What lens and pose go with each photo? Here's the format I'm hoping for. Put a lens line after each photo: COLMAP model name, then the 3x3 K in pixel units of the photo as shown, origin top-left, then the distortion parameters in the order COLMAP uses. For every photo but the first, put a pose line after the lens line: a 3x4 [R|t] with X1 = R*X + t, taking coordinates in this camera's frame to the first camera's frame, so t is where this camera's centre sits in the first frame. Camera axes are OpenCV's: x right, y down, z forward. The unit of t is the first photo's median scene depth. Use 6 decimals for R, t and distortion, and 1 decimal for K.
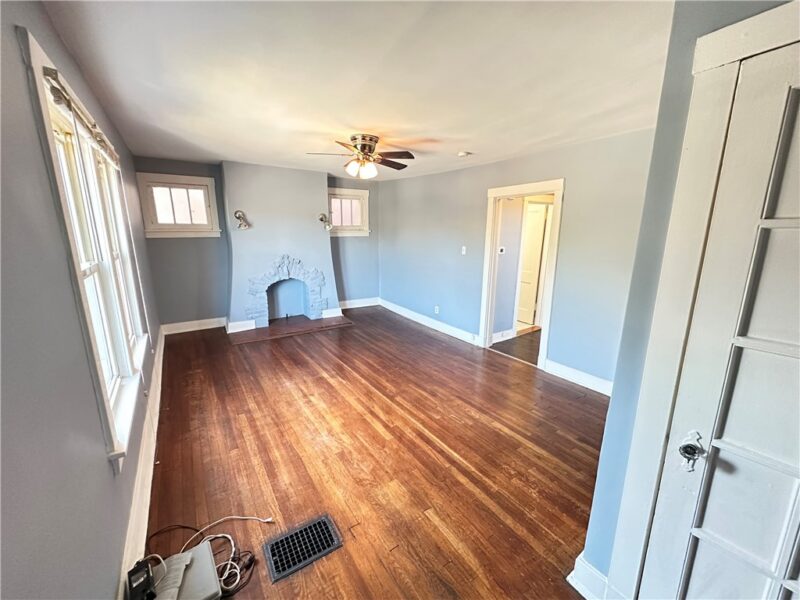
lens RADIAL K [[322.3, 0, 398.5], [0, 322.3, 297.6], [0, 0, 1]] dist [0.002187, 0.000111]
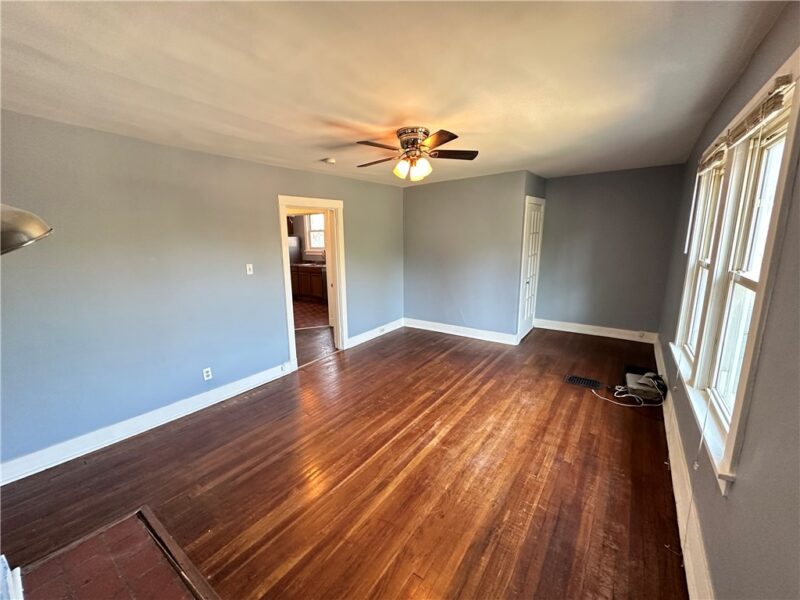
lens RADIAL K [[322.3, 0, 398.8], [0, 322.3, 298.6], [0, 0, 1]] dist [0.002187, 0.000111]
pose [[-0.345046, -0.177312, 0.921685, -0.917306], [0.208822, 0.942878, 0.259564, -0.302032], [-0.915061, 0.282030, -0.288309, 1.353046]]
